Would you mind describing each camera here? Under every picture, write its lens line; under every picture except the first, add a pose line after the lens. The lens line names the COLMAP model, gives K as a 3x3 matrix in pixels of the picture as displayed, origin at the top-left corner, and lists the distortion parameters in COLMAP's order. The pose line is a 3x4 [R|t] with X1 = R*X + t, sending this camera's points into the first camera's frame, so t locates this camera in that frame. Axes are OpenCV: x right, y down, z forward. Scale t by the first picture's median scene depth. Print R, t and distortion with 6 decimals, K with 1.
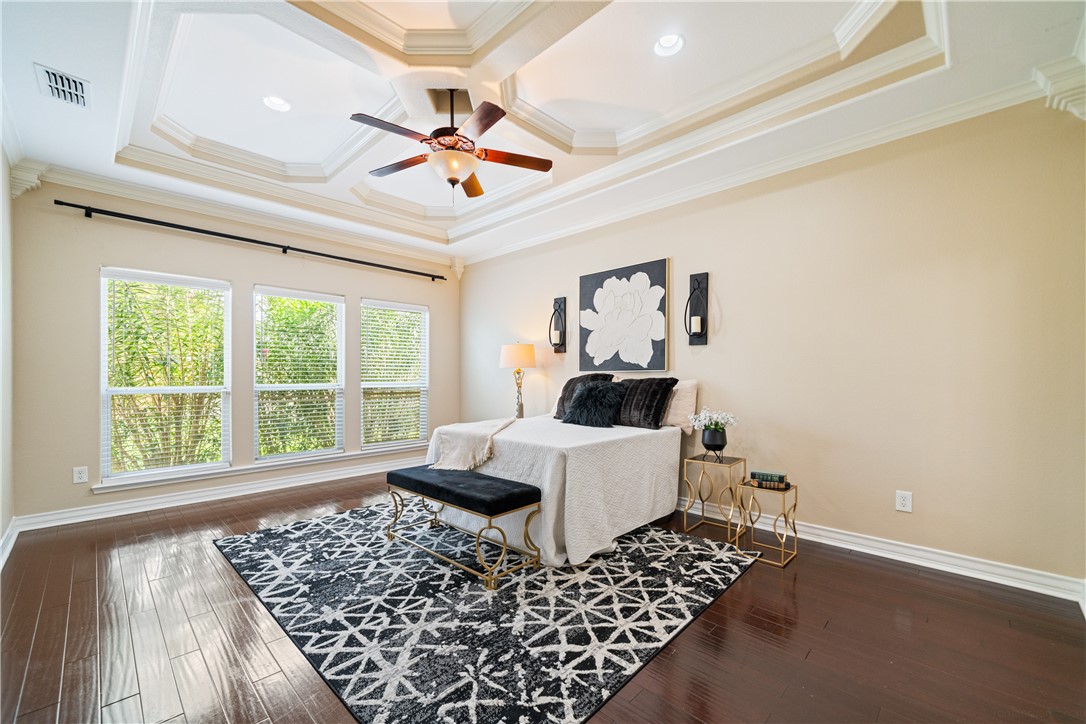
lens RADIAL K [[443.1, 0, 540.0], [0, 443.1, 365.8], [0, 0, 1]] dist [-0.007109, -0.000463]
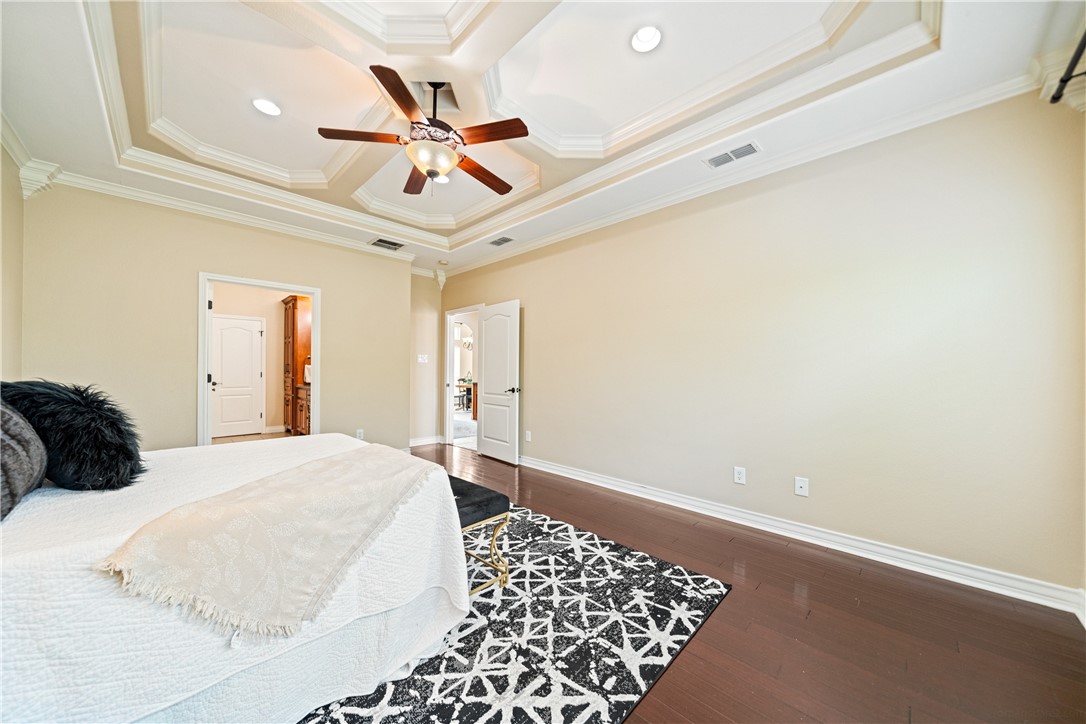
lens RADIAL K [[377.1, 0, 548.9], [0, 377.1, 372.8], [0, 0, 1]] dist [0.003182, -0.000029]
pose [[-0.999878, -0.001305, -0.015581, -0.436476], [-0.001097, 0.999910, -0.013362, 0.029596], [0.015597, -0.013343, -0.999789, 1.799811]]
